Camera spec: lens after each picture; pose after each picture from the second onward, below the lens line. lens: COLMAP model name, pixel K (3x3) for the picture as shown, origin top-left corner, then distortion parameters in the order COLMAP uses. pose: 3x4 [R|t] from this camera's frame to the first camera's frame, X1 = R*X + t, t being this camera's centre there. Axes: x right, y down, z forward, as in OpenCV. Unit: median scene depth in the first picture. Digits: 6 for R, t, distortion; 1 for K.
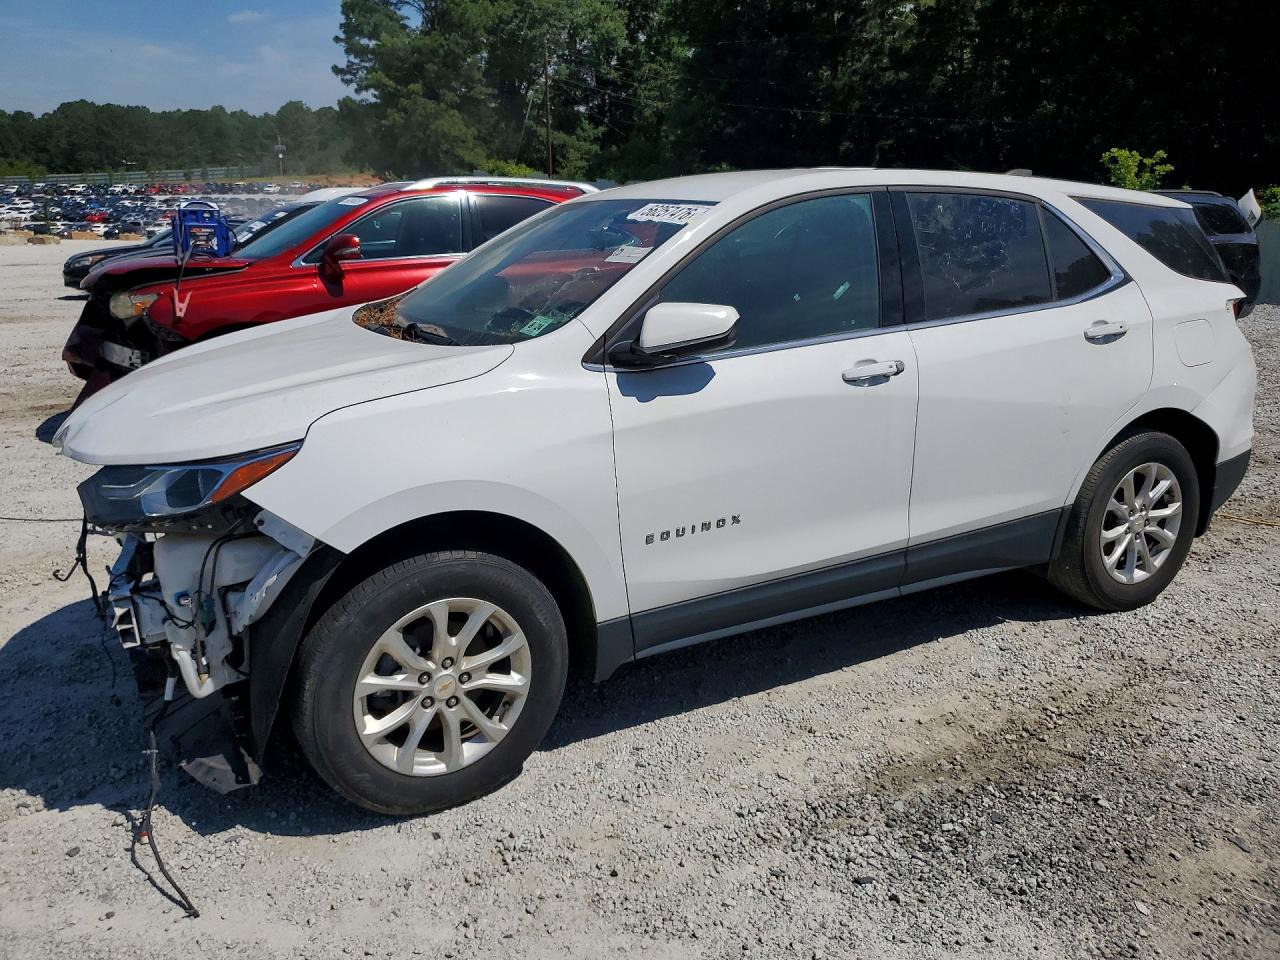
lens RADIAL K [[999.0, 0, 640.0], [0, 999.0, 480.0], [0, 0, 1]] dist [0.007378, 0.000433]
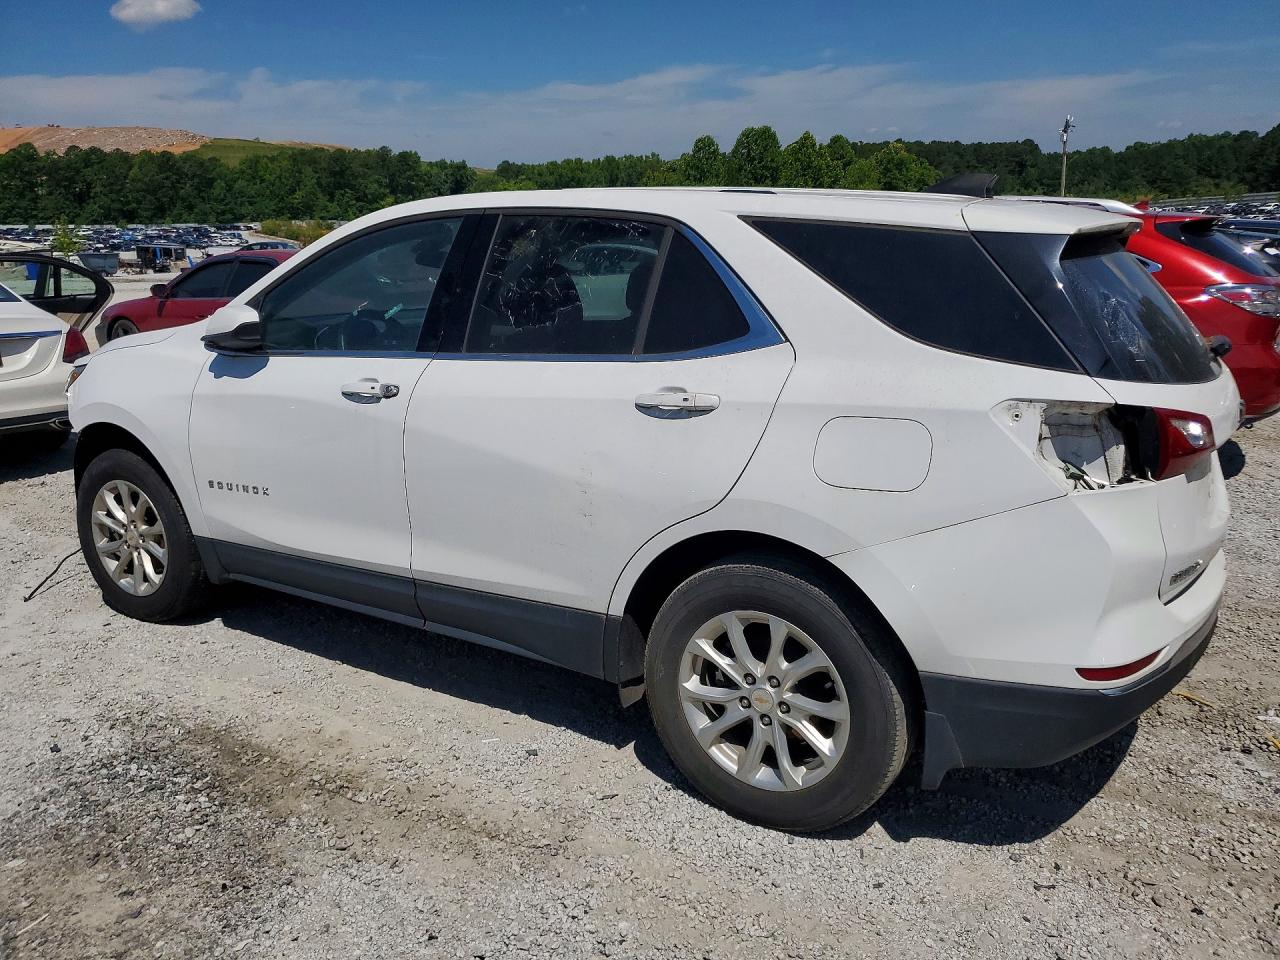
lens RADIAL K [[1000.7, 0, 640.0], [0, 1000.7, 480.0], [0, 0, 1]] dist [0.049143, -0.001908]
pose [[0.501437, 0.210480, -0.839202, 1.073723], [-0.229532, 0.967564, 0.105526, -0.163842], [0.834192, 0.139709, 0.533484, 0.592459]]
